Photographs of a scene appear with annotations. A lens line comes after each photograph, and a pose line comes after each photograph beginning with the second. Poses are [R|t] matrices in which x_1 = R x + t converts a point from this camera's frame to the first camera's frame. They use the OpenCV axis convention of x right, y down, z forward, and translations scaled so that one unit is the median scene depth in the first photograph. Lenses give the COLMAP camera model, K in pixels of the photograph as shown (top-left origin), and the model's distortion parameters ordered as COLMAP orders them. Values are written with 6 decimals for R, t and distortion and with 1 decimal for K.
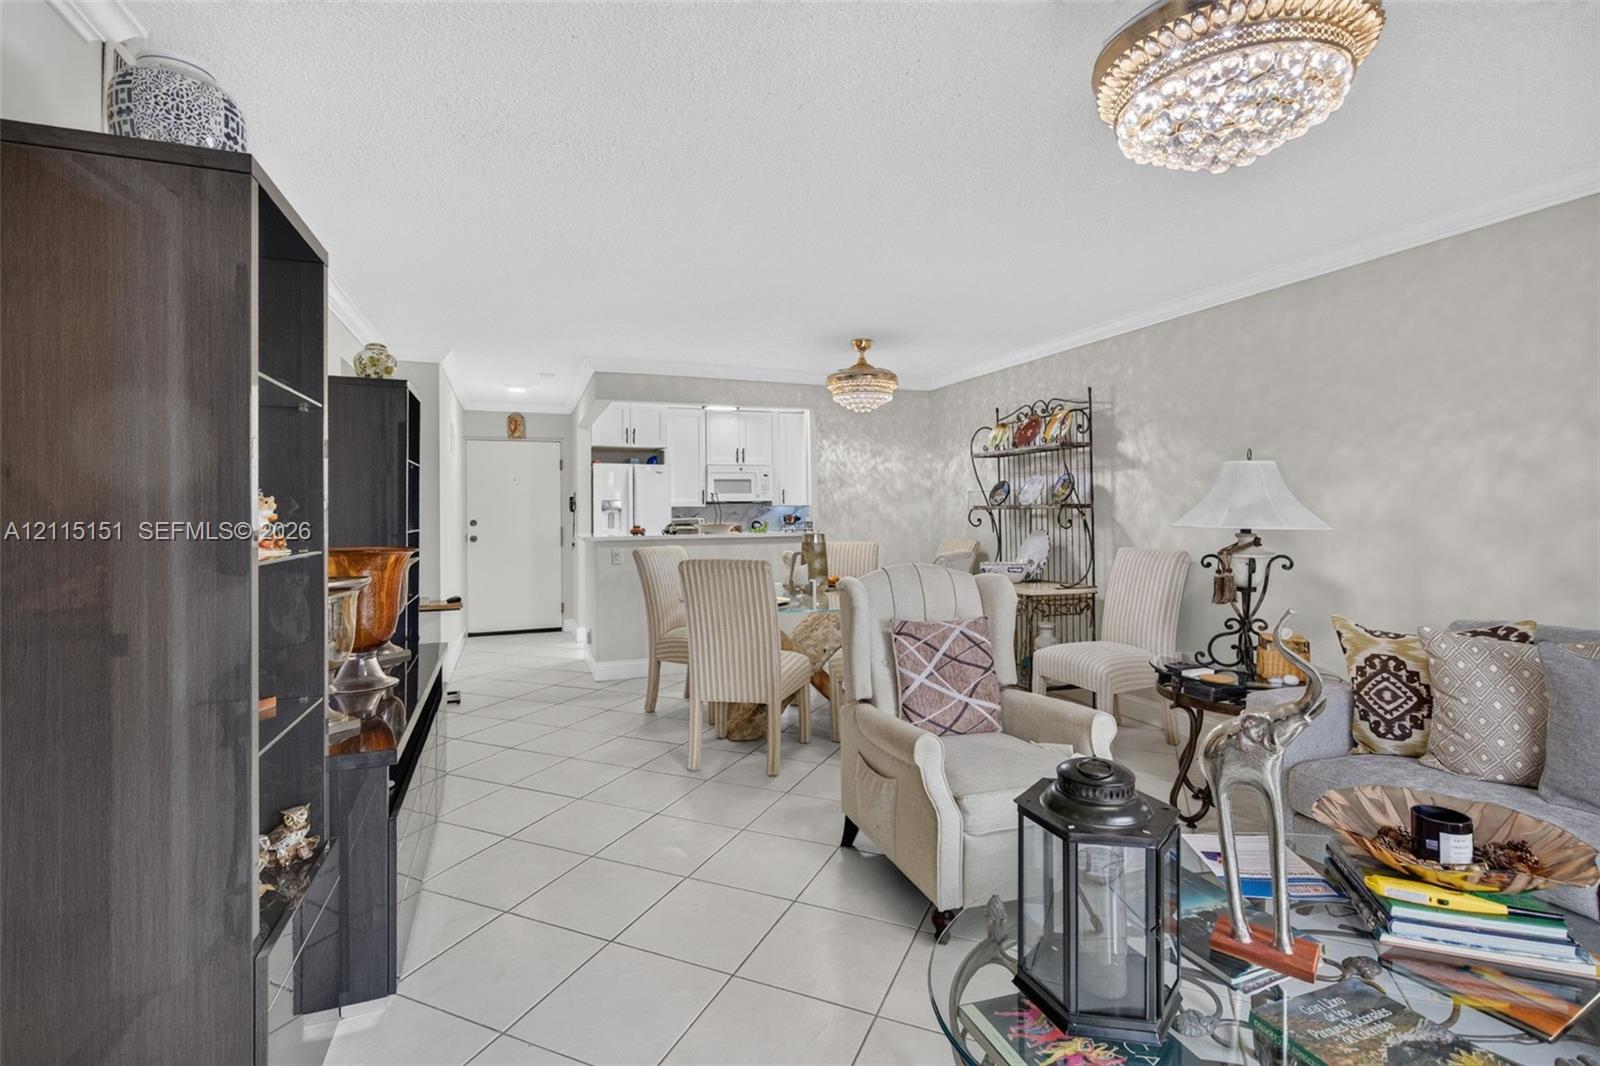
lens RADIAL K [[739.8, 0, 806.9], [0, 739.8, 504.0], [0, 0, 1]] dist [-0.000424, -0.000020]
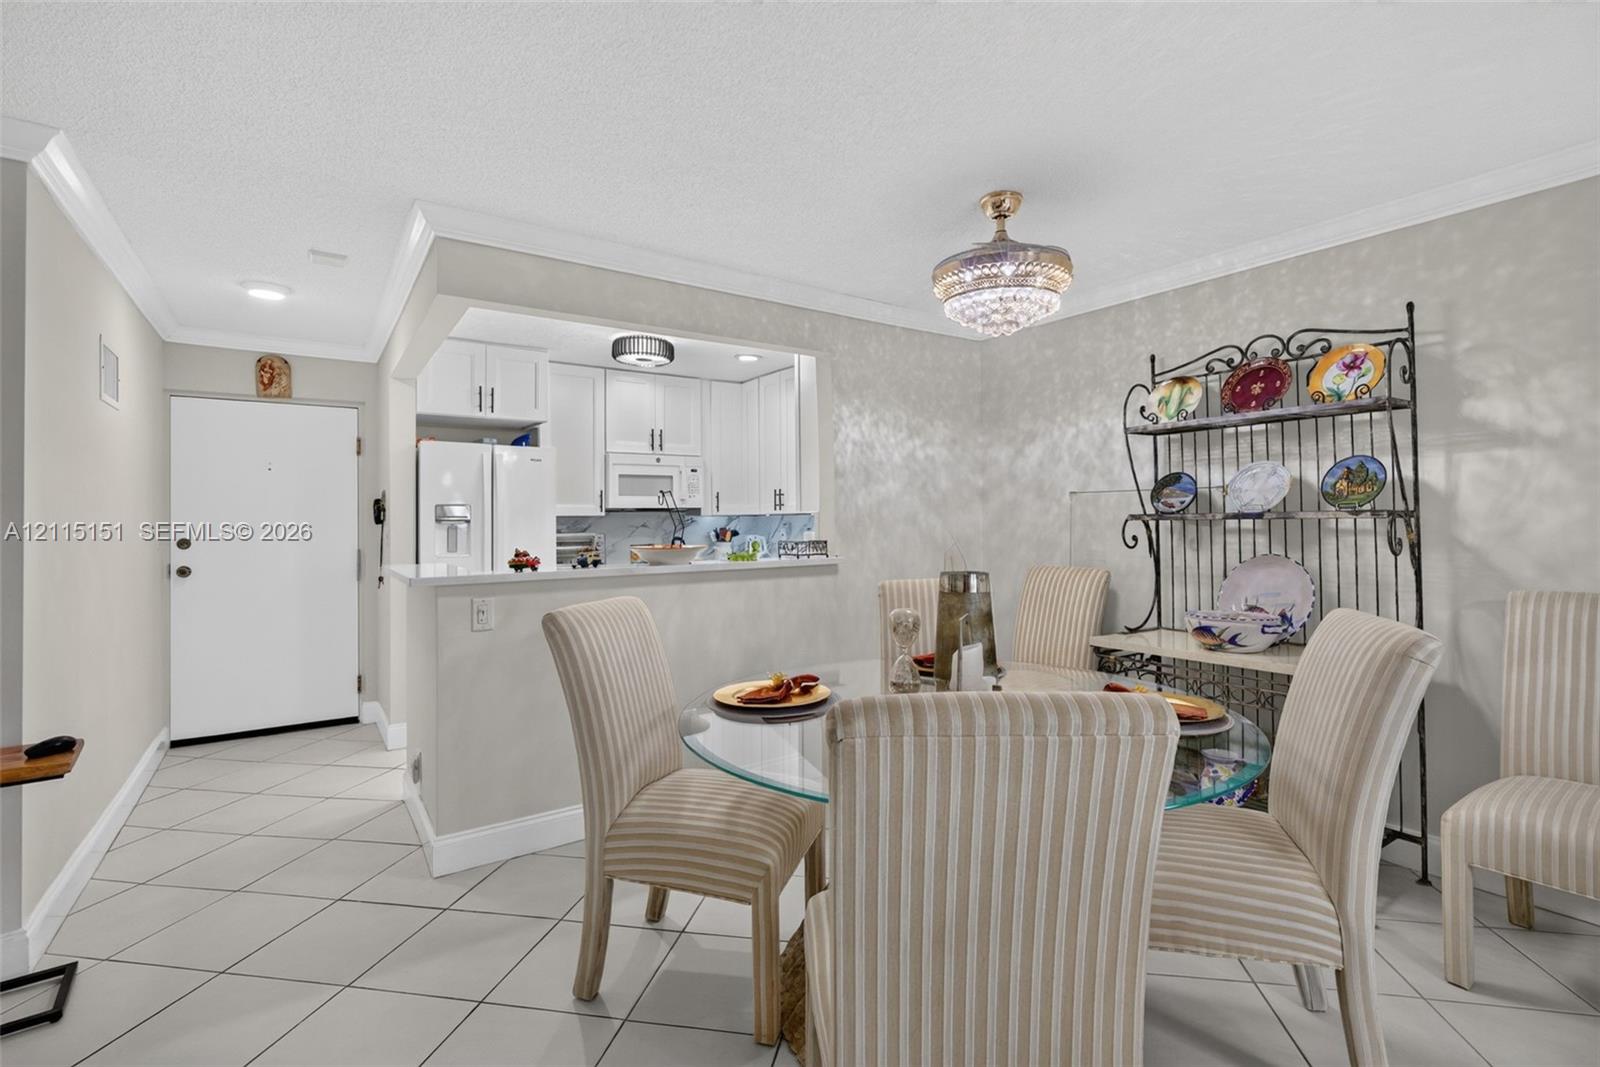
lens RADIAL K [[729.1, 0, 817.3], [0, 729.1, 510.9], [0, 0, 1]] dist [-0.002476, -0.000052]
pose [[0.971969, 0.003453, 0.235083, -0.135027], [-0.002222, 0.999982, -0.005504, 0.003093], [-0.235098, 0.004828, 0.971960, 0.417538]]
